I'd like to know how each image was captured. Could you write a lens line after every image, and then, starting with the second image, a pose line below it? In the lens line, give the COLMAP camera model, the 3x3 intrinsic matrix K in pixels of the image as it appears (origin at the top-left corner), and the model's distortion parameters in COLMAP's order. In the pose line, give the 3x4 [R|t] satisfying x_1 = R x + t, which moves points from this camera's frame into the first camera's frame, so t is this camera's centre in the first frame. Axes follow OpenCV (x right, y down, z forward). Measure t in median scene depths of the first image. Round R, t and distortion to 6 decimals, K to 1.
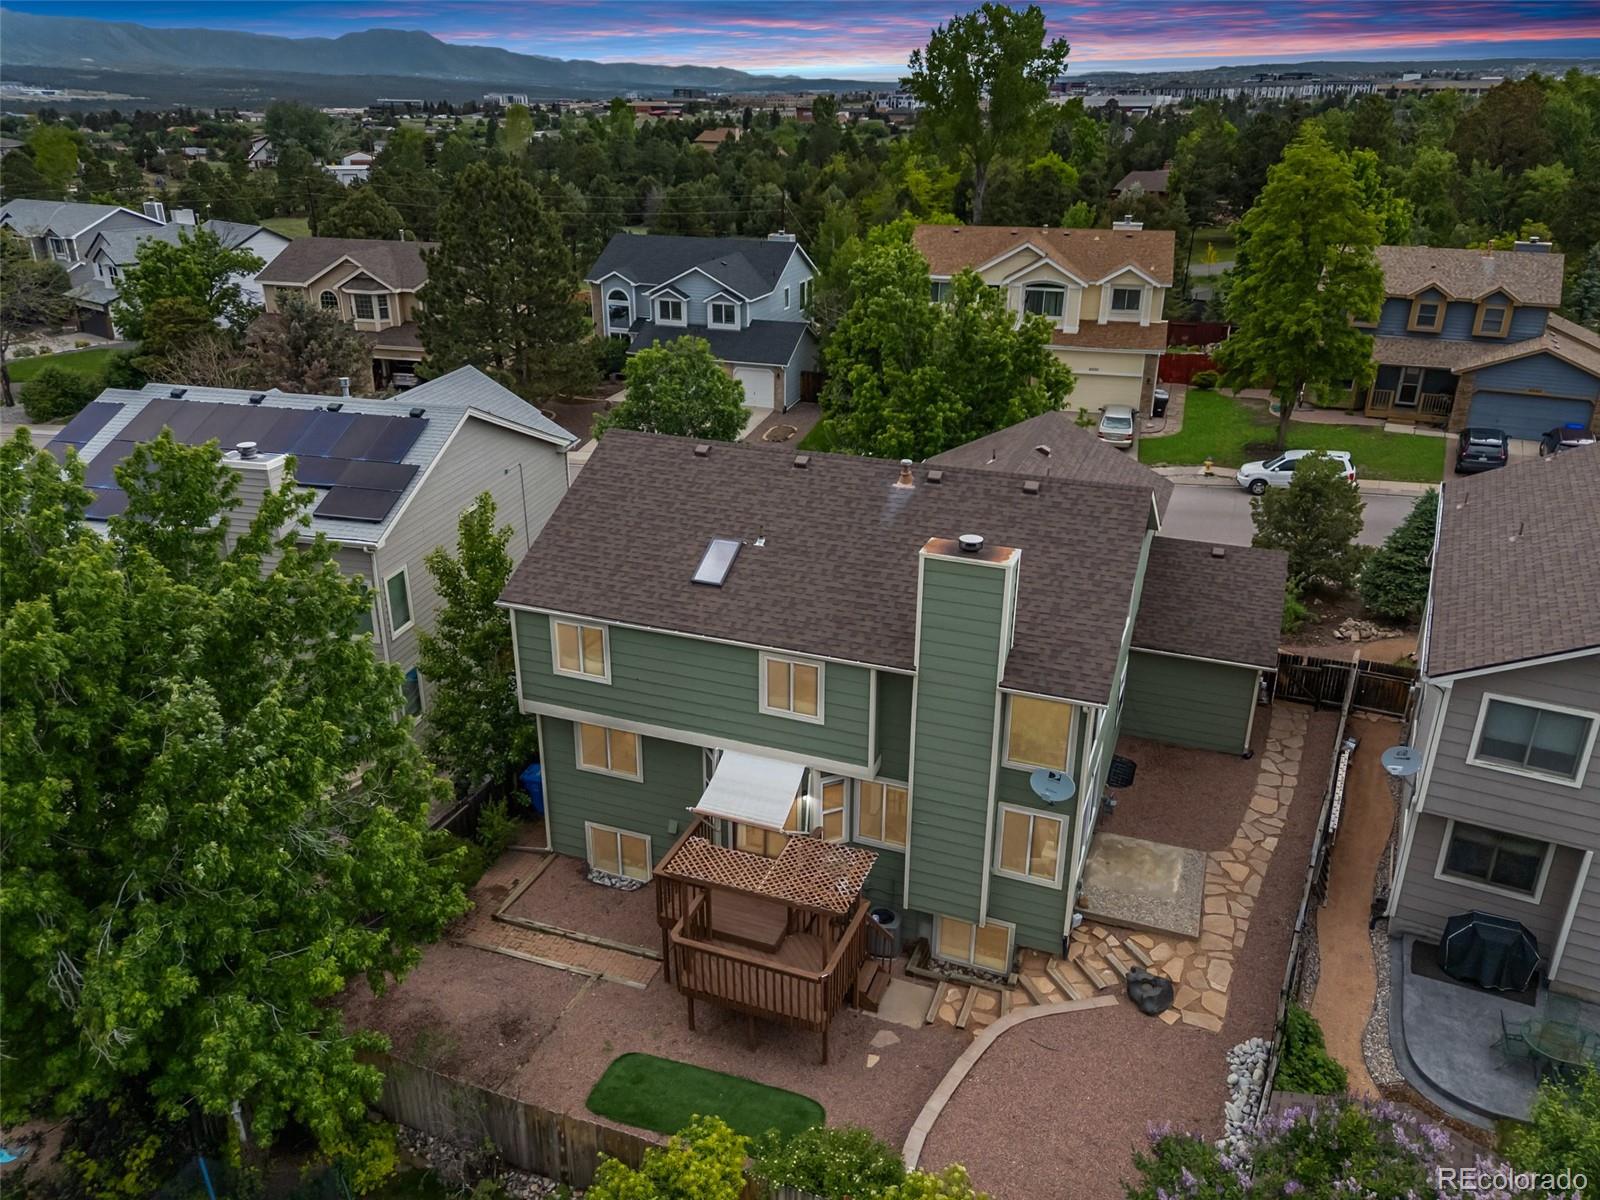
lens RADIAL K [[1156.9, 0, 800.0], [0, 1156.9, 600.0], [0, 0, 1]] dist [0.091948, -0.097361]
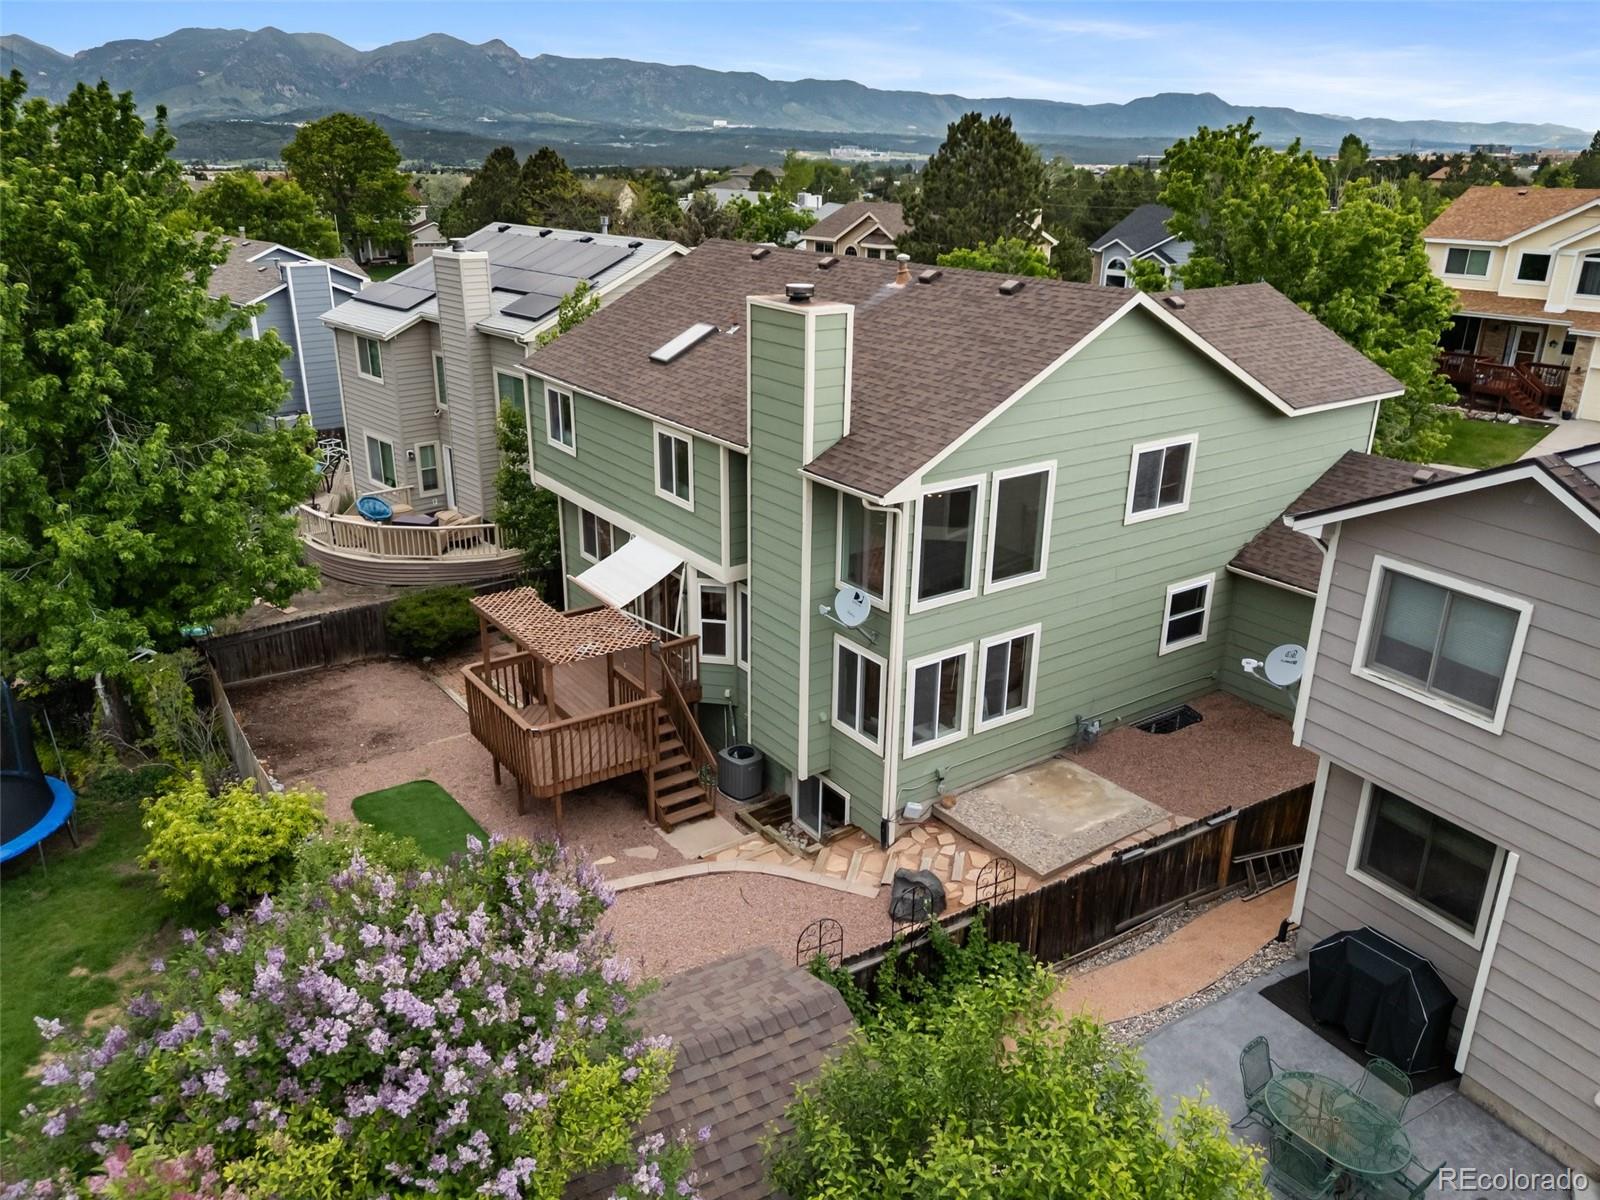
lens RADIAL K [[1156.9, 0, 800.0], [0, 1156.9, 600.0], [0, 0, 1]] dist [0.091948, -0.097361]
pose [[0.839373, 0.202804, -0.504305, 0.581676], [-0.221697, 0.974844, 0.023034, 0.140702], [0.496290, 0.092469, 0.863218, 0.276596]]
